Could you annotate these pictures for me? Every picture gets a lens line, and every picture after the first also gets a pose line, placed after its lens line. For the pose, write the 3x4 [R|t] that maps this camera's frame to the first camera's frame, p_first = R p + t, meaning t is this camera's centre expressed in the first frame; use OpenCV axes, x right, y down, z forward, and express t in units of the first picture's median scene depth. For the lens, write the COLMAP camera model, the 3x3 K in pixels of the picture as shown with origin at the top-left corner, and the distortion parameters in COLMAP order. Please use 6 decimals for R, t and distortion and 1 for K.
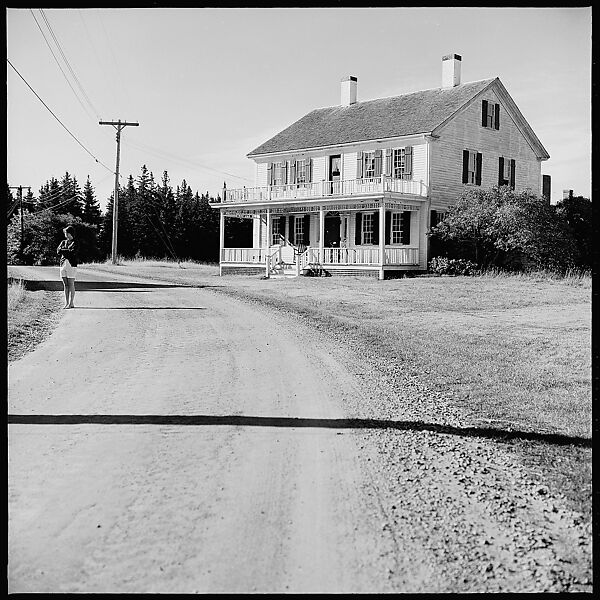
lens RADIAL K [[829.3, 0, 300.0], [0, 829.3, 300.0], [0, 0, 1]] dist [0.016386, -0.154977]
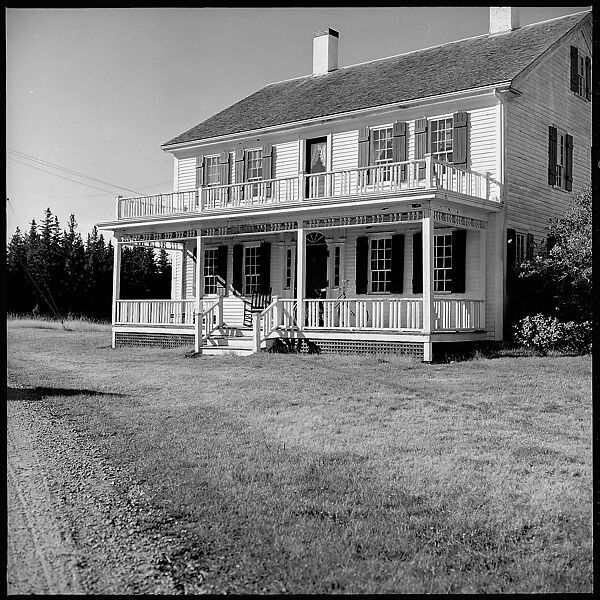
lens RADIAL K [[829.3, 0, 300.0], [0, 829.3, 300.0], [0, 0, 1]] dist [0.016386, -0.154977]
pose [[0.995382, 0.001464, 0.095981, -0.024746], [0.004855, 0.997836, -0.065568, -0.026251], [-0.095870, 0.065732, 0.993221, 0.456042]]
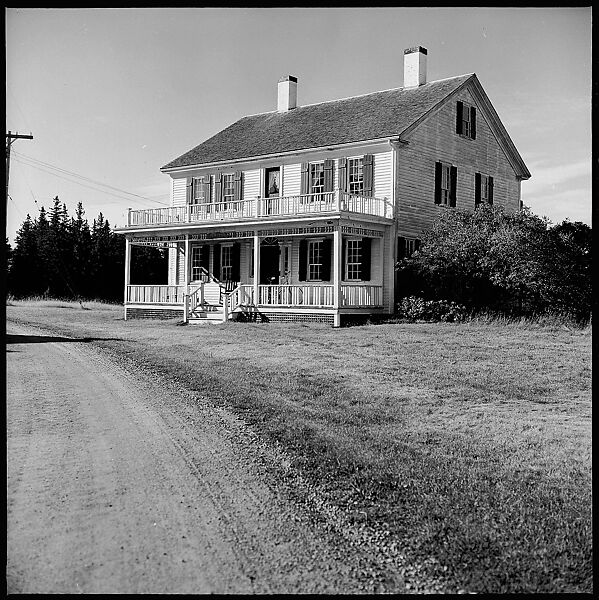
lens RADIAL K [[831.3, 0, 299.5], [0, 831.3, 300.0], [0, 0, 1]] dist [0.010563, -0.111679]
pose [[0.995865, 0.000852, 0.090838, -0.004062], [0.003270, 0.998972, -0.045215, -0.013424], [-0.090783, 0.045325, 0.994839, 0.225006]]
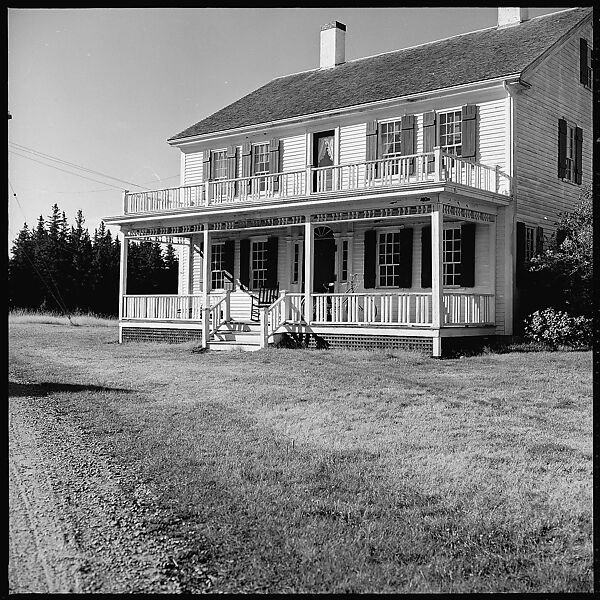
lens RADIAL K [[829.3, 0, 300.0], [0, 829.3, 300.0], [0, 0, 1]] dist [0.016386, -0.154977]
pose [[0.996163, -0.001026, 0.087508, -0.024851], [0.006268, 0.998200, -0.059646, -0.026291], [-0.087289, 0.059965, 0.994377, 0.459437]]
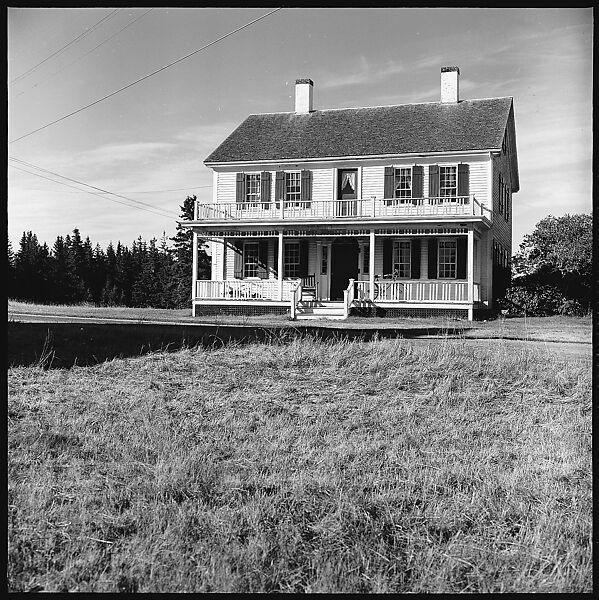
lens RADIAL K [[831.3, 0, 299.5], [0, 831.3, 300.0], [0, 0, 1]] dist [0.010563, -0.111679]
pose [[0.892004, 0.004672, 0.452004, -0.384505], [0.016446, 0.998949, -0.042780, -0.011252], [-0.451728, 0.045594, 0.890990, 0.307536]]
